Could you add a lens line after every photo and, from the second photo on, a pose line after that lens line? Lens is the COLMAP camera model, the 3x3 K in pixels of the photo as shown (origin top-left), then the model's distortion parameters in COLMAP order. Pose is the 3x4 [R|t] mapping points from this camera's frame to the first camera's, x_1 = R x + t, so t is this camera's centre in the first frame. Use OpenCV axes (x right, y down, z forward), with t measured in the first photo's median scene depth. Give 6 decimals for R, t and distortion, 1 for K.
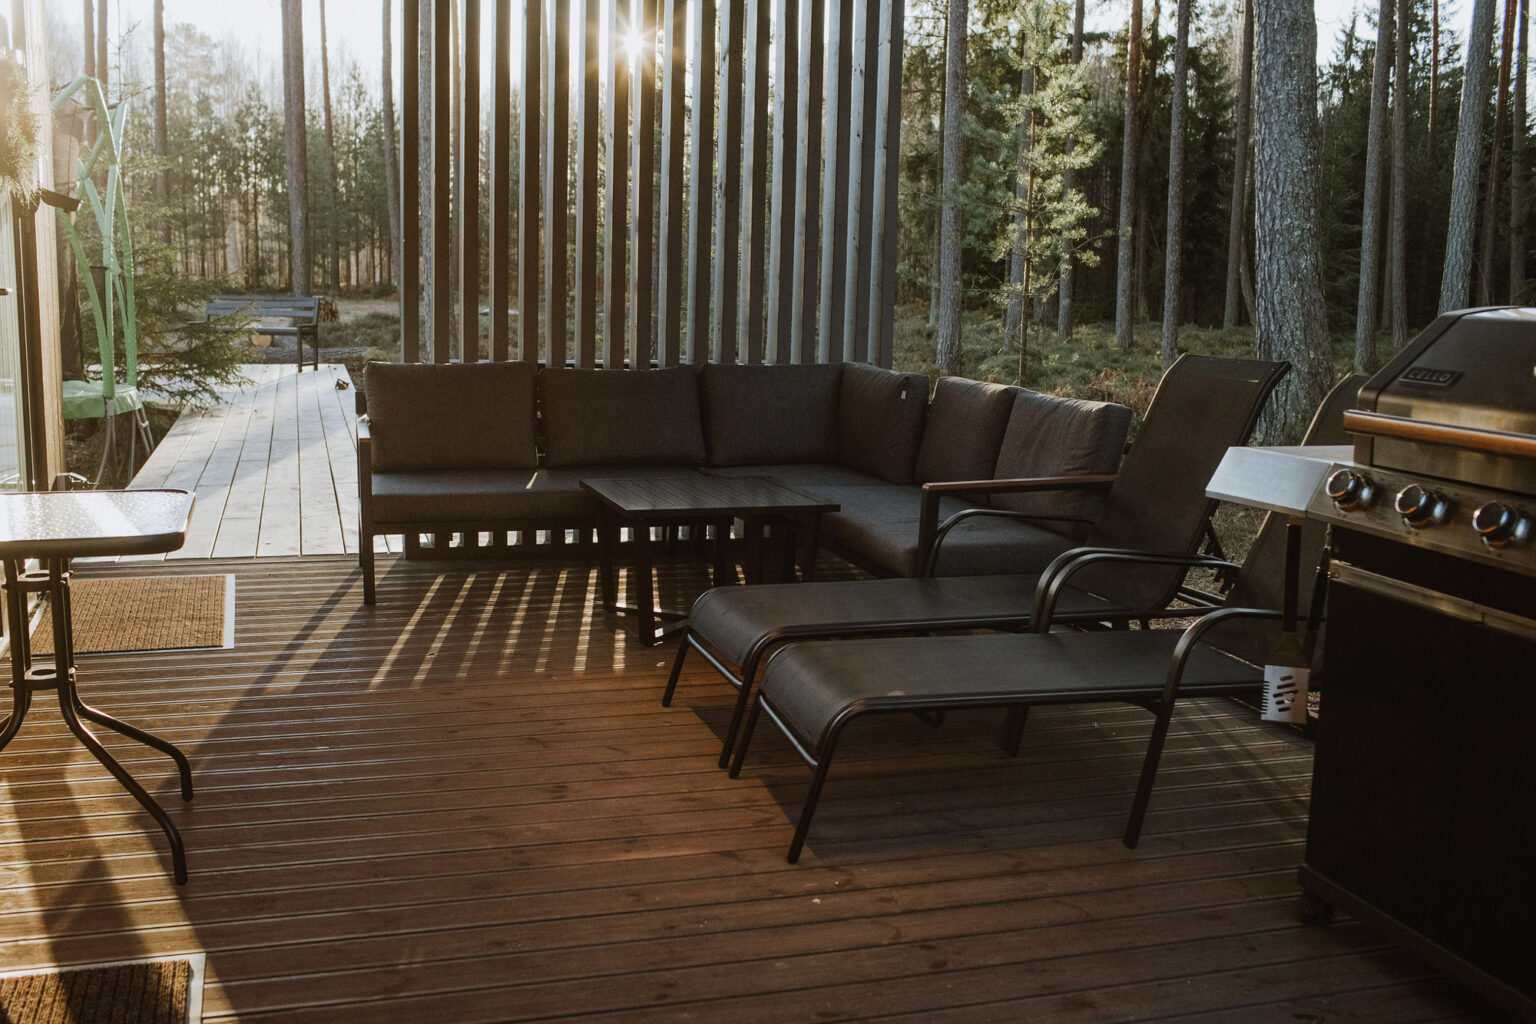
lens RADIAL K [[1579.8, 0, 743.5], [0, 1579.8, 543.4], [0, 0, 1]] dist [-0.093537, 0.097817]
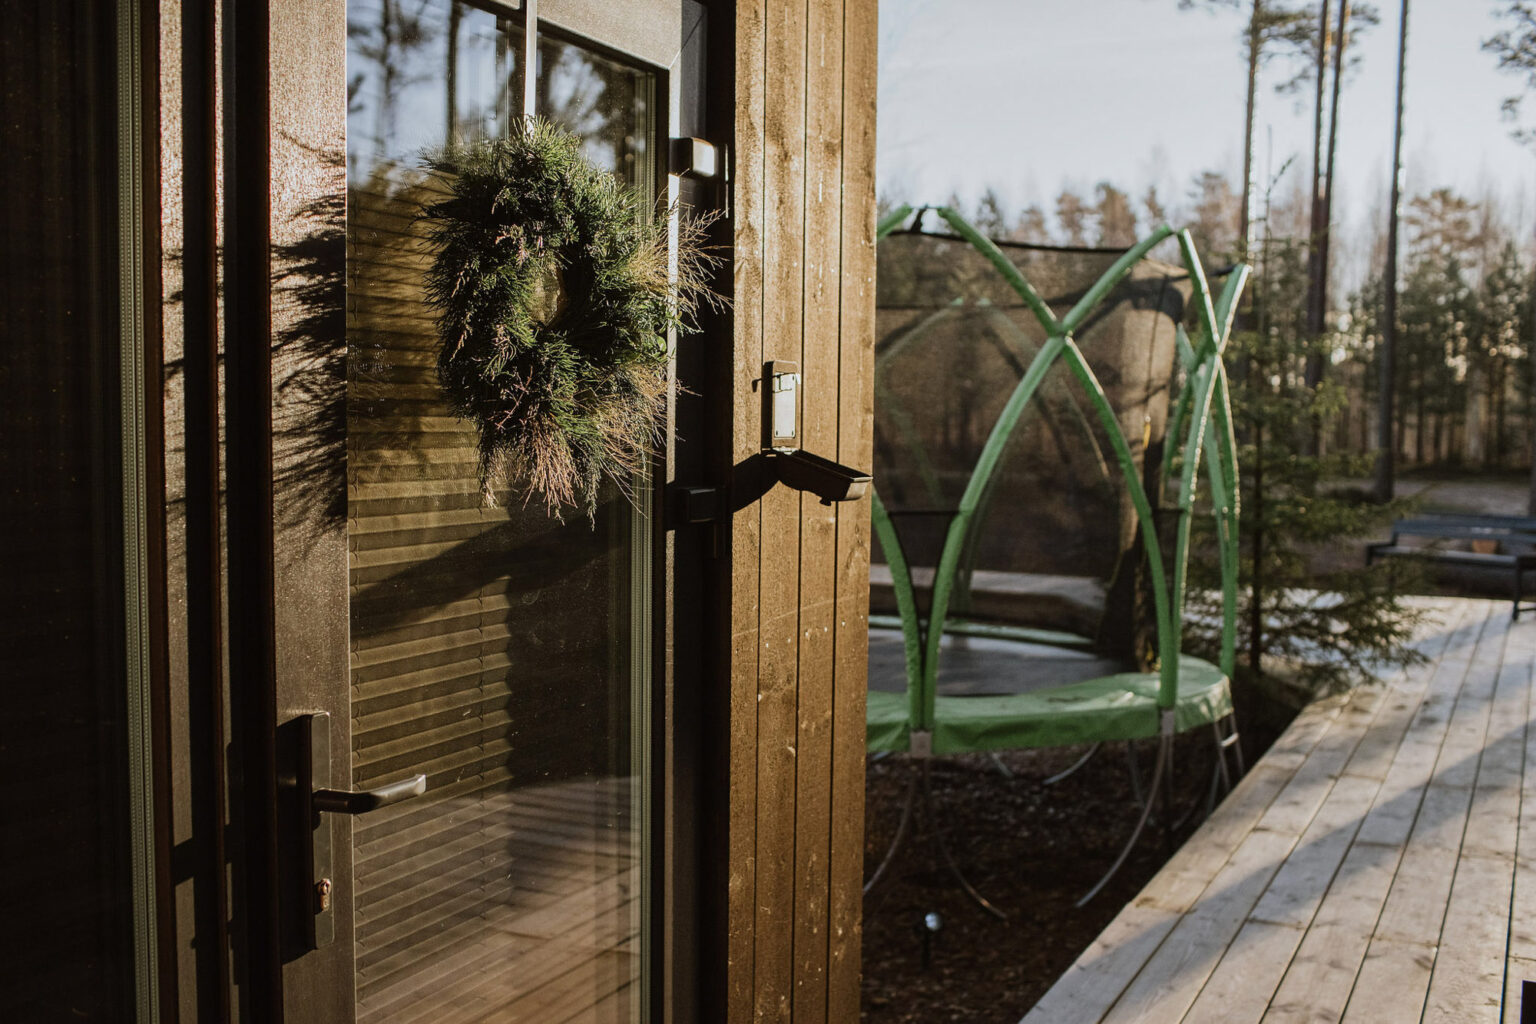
lens RADIAL K [[1572.1, 0, 733.7], [0, 1572.1, 532.9], [0, 0, 1]] dist [-0.096443, 0.126787]
pose [[0.723904, 0.046279, -0.688347, -0.117229], [-0.122491, 0.990517, -0.062223, -0.133851], [0.678940, 0.129359, 0.722708, 0.507915]]
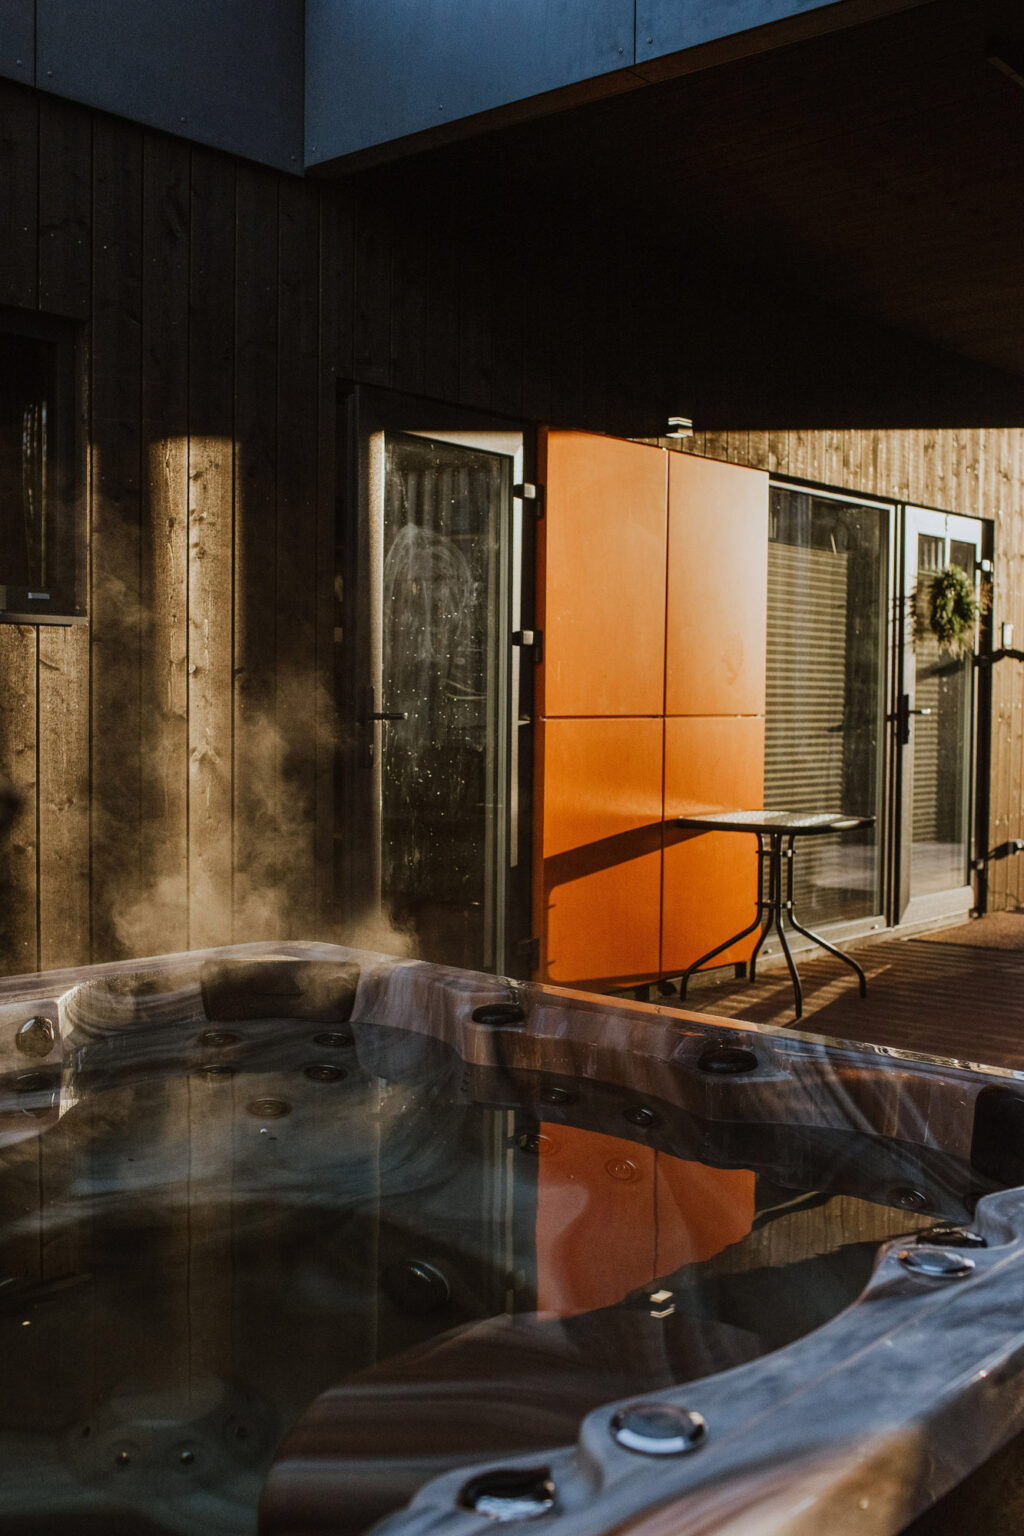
lens RADIAL K [[1572.1, 0, 512.0], [0, 1572.1, 768.0], [0, 0, 1]] dist [-0.096443, 0.126787]
pose [[0.526493, 0.031943, -0.849579, 0.440080], [-0.152086, 0.986714, -0.057150, 0.033899], [0.836466, 0.159298, 0.524356, -0.132488]]
